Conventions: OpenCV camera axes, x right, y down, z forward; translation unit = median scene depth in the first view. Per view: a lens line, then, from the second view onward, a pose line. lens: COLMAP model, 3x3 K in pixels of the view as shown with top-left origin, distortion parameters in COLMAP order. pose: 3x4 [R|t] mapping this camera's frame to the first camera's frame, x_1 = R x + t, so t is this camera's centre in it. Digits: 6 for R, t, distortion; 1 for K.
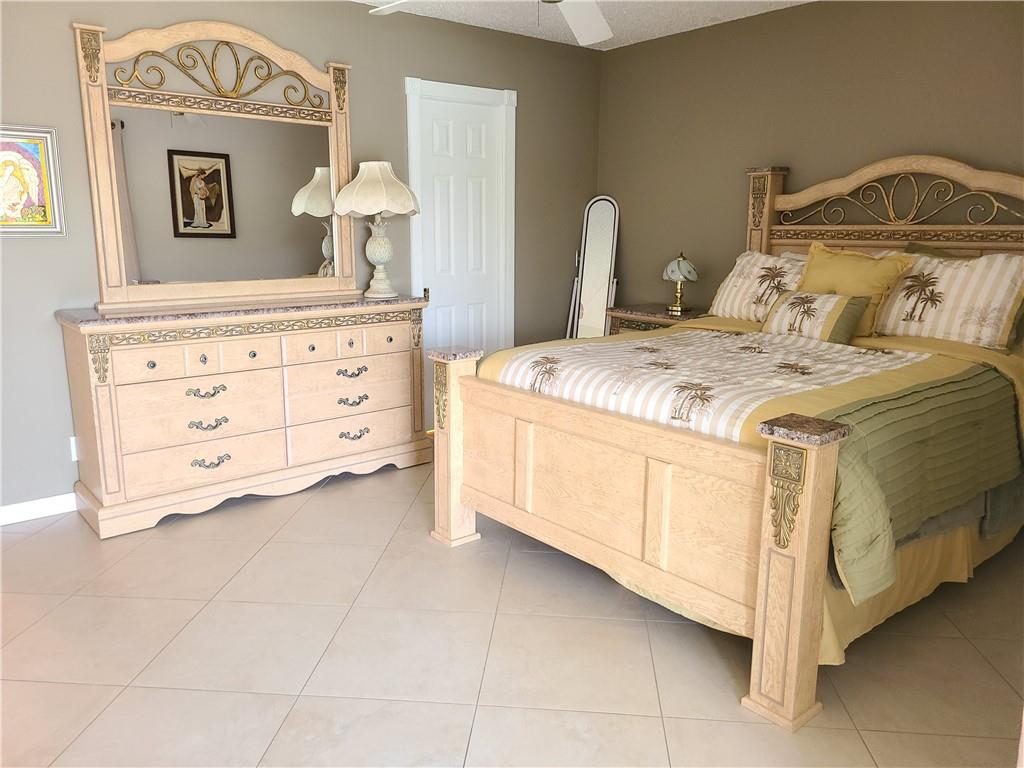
lens RADIAL K [[766.8, 0, 507.0], [0, 766.8, 379.2], [0, 0, 1]] dist [0.058599, -0.047382]
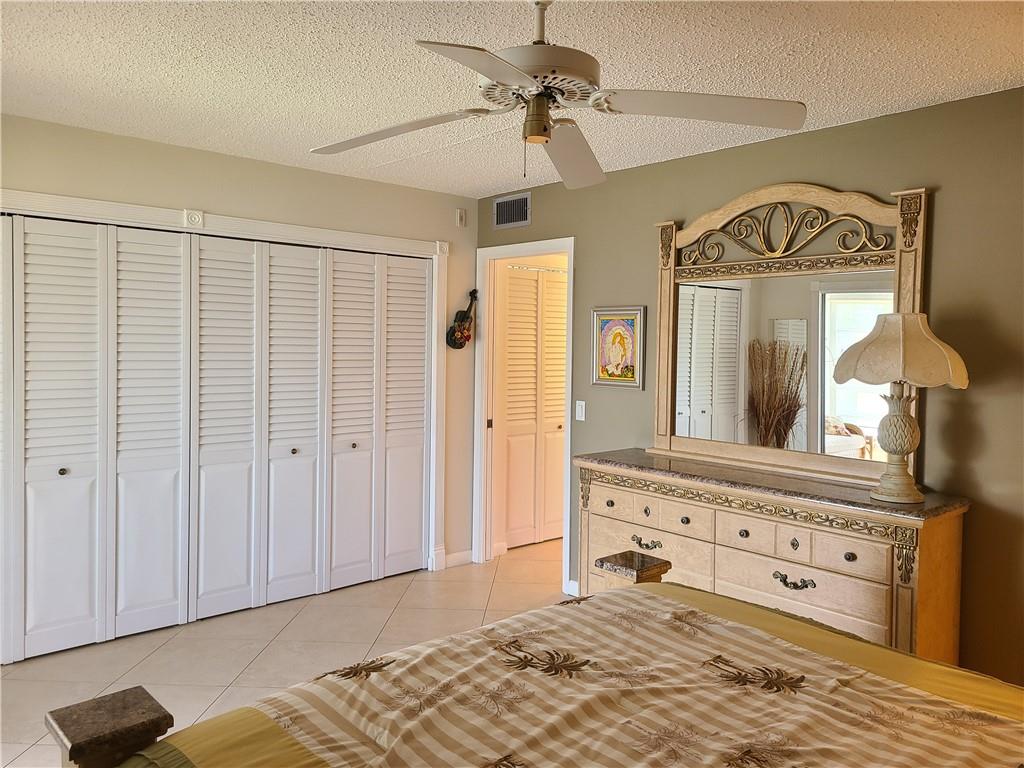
lens RADIAL K [[766.8, 0, 507.0], [0, 766.8, 379.2], [0, 0, 1]] dist [0.058599, -0.047382]
pose [[0.028799, 0.041782, -0.998712, 0.616200], [-0.218355, 0.975259, 0.034505, -0.188973], [0.975444, 0.217080, 0.037210, 0.714453]]
